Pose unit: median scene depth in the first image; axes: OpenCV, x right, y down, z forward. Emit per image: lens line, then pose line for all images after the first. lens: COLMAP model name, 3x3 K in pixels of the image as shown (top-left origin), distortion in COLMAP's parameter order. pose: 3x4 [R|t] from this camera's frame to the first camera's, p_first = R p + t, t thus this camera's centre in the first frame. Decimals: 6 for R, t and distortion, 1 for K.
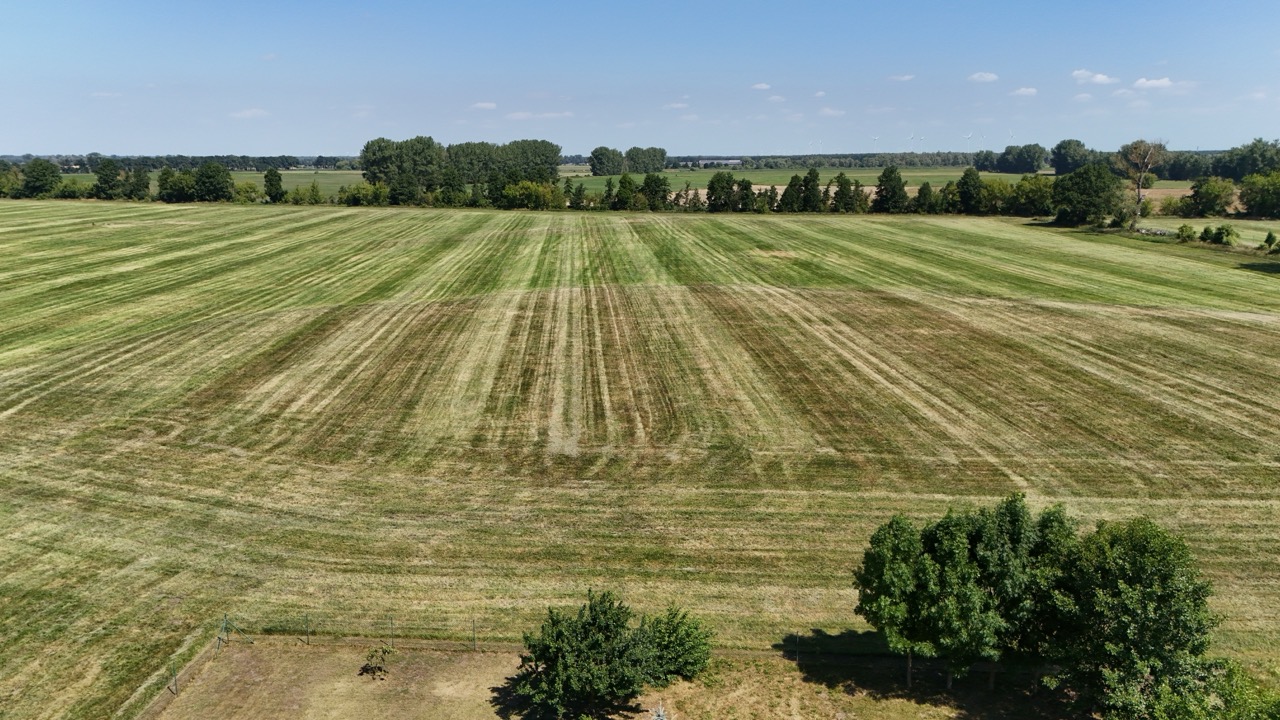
lens RADIAL K [[941.1, 0, 644.4], [0, 941.1, 366.4], [0, 0, 1]] dist [0.068818, -0.067645]
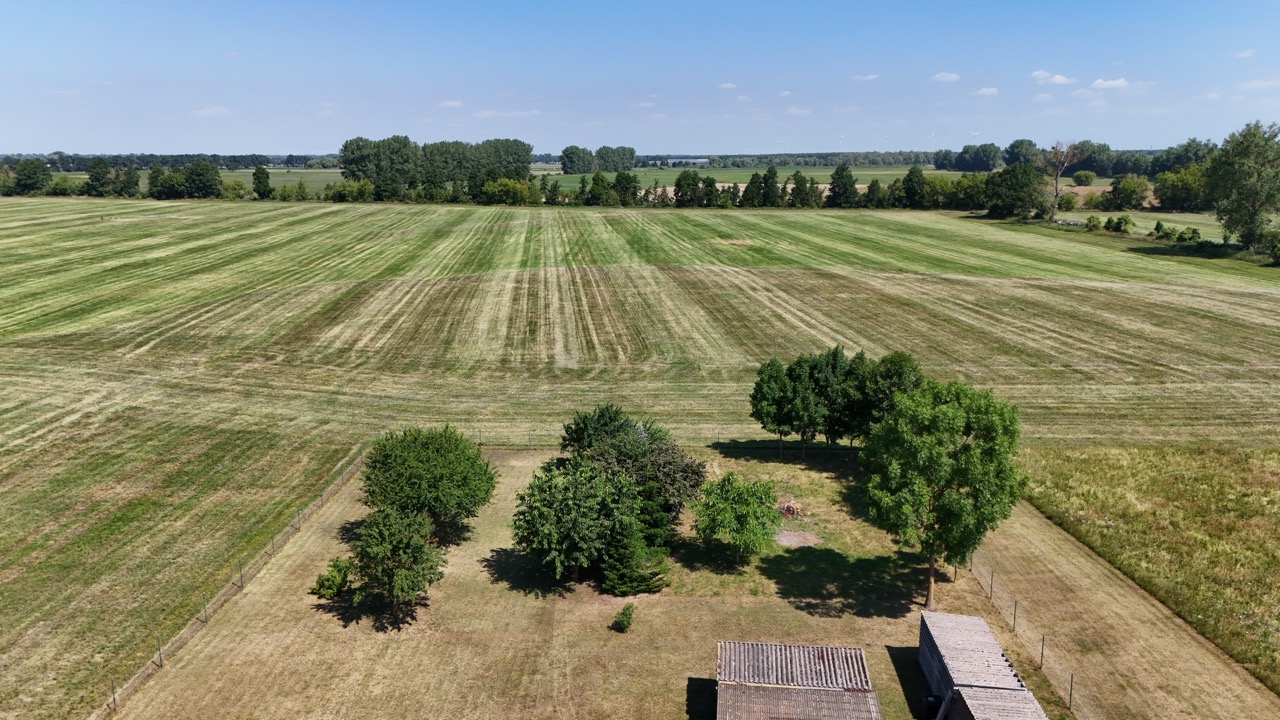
lens RADIAL K [[941.1, 0, 644.4], [0, 941.1, 366.4], [0, 0, 1]] dist [0.068818, -0.067645]
pose [[0.999479, -0.006980, 0.031498, -0.003452], [0.006943, 0.999975, 0.001278, 0.019885], [-0.031506, -0.001059, 0.999503, -0.089998]]
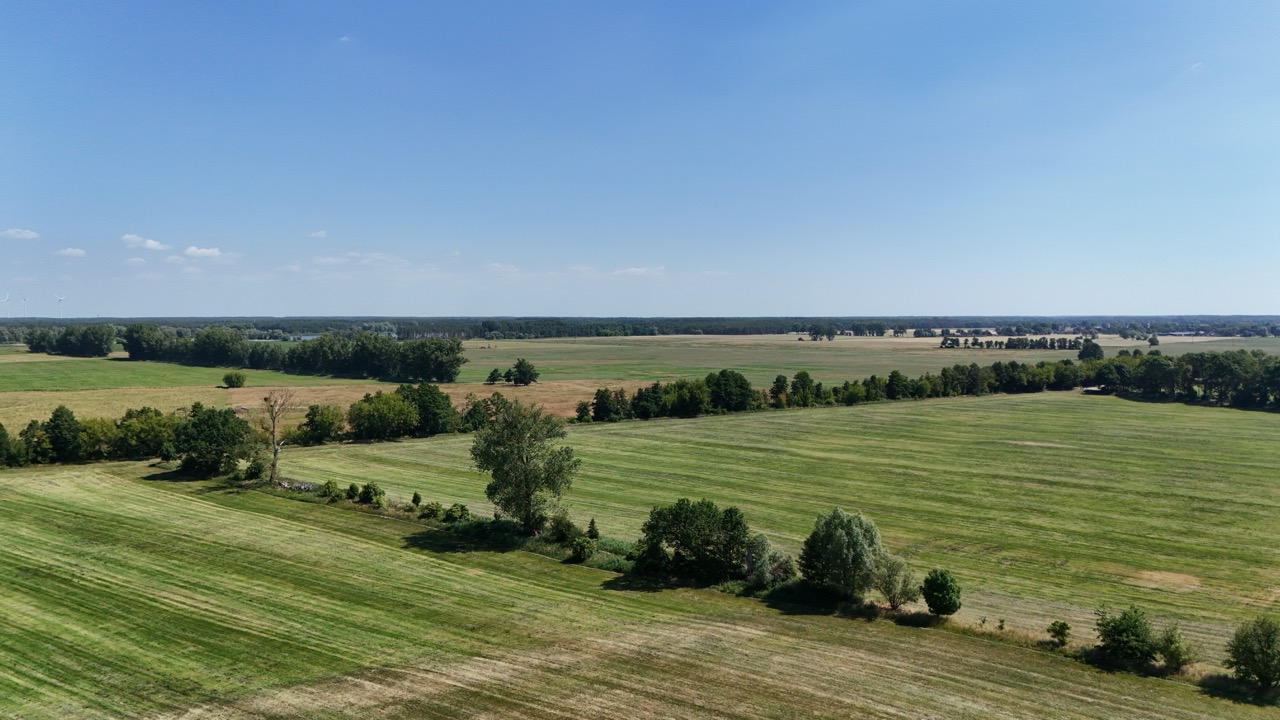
lens RADIAL K [[941.1, 0, 644.4], [0, 941.1, 366.4], [0, 0, 1]] dist [0.068818, -0.067645]
pose [[0.616045, -0.042261, 0.786576, 0.002349], [0.172136, 0.981648, -0.082075, -0.098666], [-0.768672, 0.185960, 0.612014, 0.102478]]
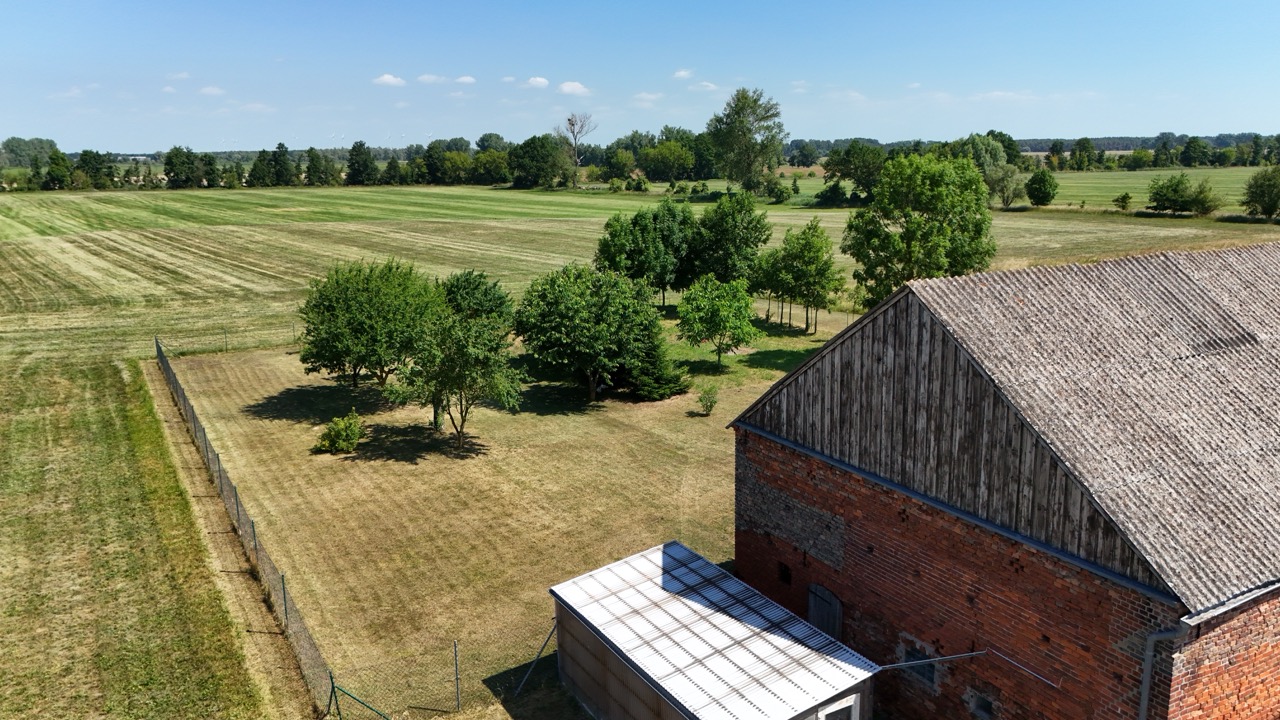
lens RADIAL K [[944.0, 0, 641.4], [0, 944.0, 364.1], [0, 0, 1]] dist [0.069656, -0.069068]
pose [[0.839361, -0.124731, 0.529070, -0.077882], [0.126396, 0.991424, 0.033207, 0.045398], [-0.528675, 0.039000, 0.847928, -0.060681]]
